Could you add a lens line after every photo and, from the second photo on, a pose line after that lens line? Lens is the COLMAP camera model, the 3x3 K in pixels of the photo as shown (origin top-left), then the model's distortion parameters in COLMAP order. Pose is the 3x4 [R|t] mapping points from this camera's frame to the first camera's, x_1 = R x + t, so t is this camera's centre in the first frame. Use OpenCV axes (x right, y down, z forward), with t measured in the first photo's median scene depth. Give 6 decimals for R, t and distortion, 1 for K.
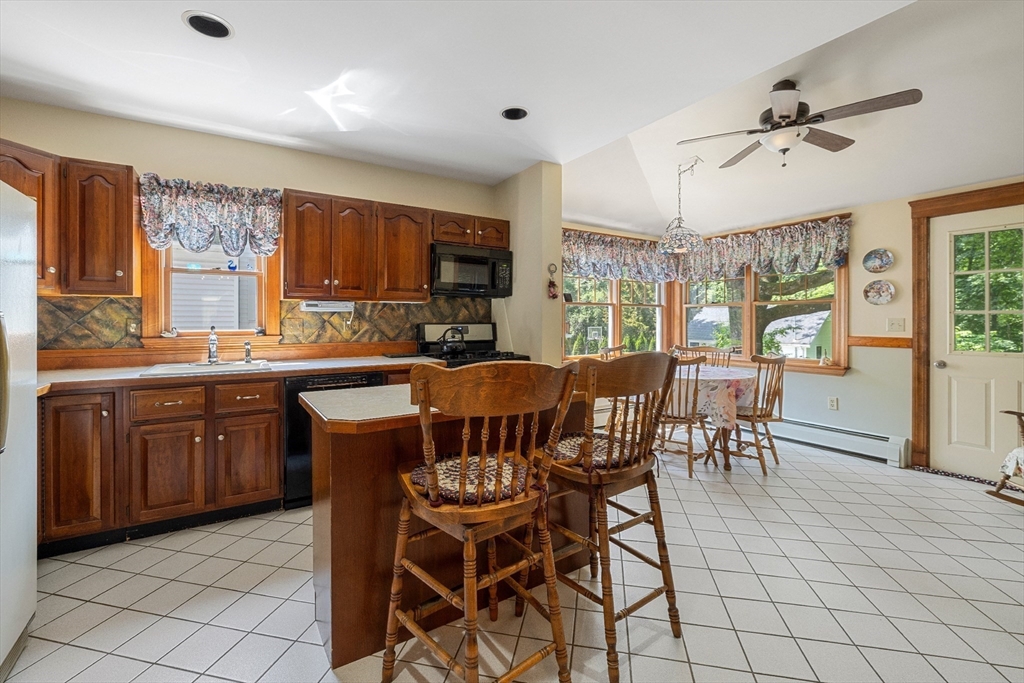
lens RADIAL K [[441.1, 0, 503.6], [0, 441.1, 319.5], [0, 0, 1]] dist [-0.001239, 0.000631]
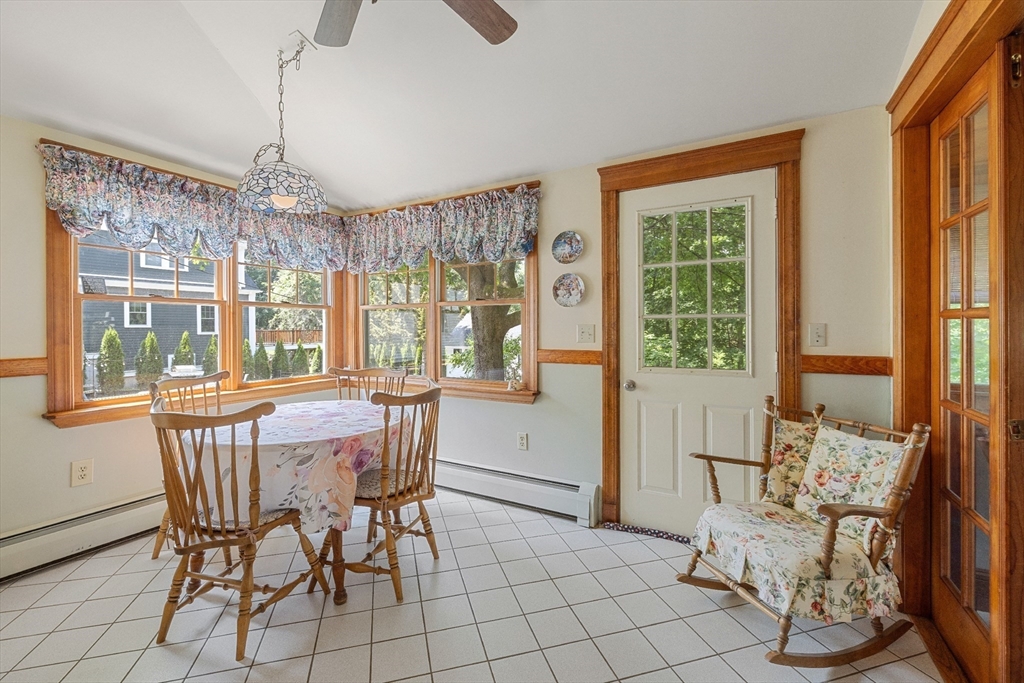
lens RADIAL K [[441.1, 0, 506.5], [0, 441.1, 326.7], [0, 0, 1]] dist [-0.001239, 0.000631]
pose [[0.881252, -0.004317, 0.472626, 0.425450], [0.003965, 0.999991, 0.001742, -0.001220], [-0.472630, 0.000339, 0.881261, 0.412464]]
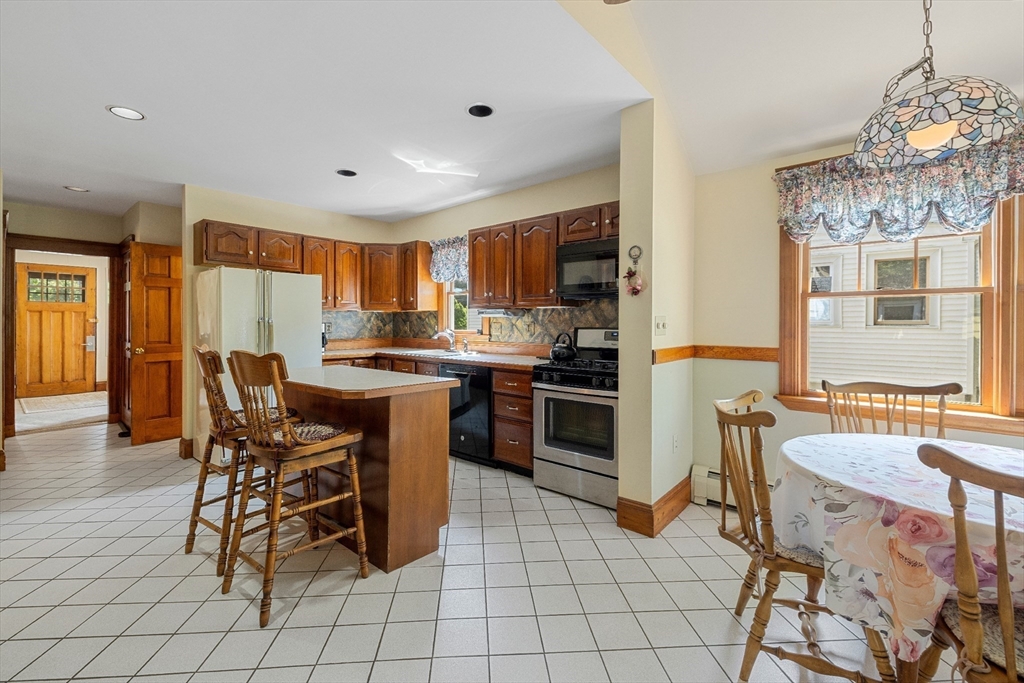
lens RADIAL K [[441.1, 0, 497.8], [0, 441.1, 323.6], [0, 0, 1]] dist [-0.001239, 0.000631]
pose [[0.265476, 0.003026, -0.964113, 0.738020], [-0.001856, 0.999995, 0.002627, -0.002394], [0.964116, 0.001092, 0.265480, 0.597082]]
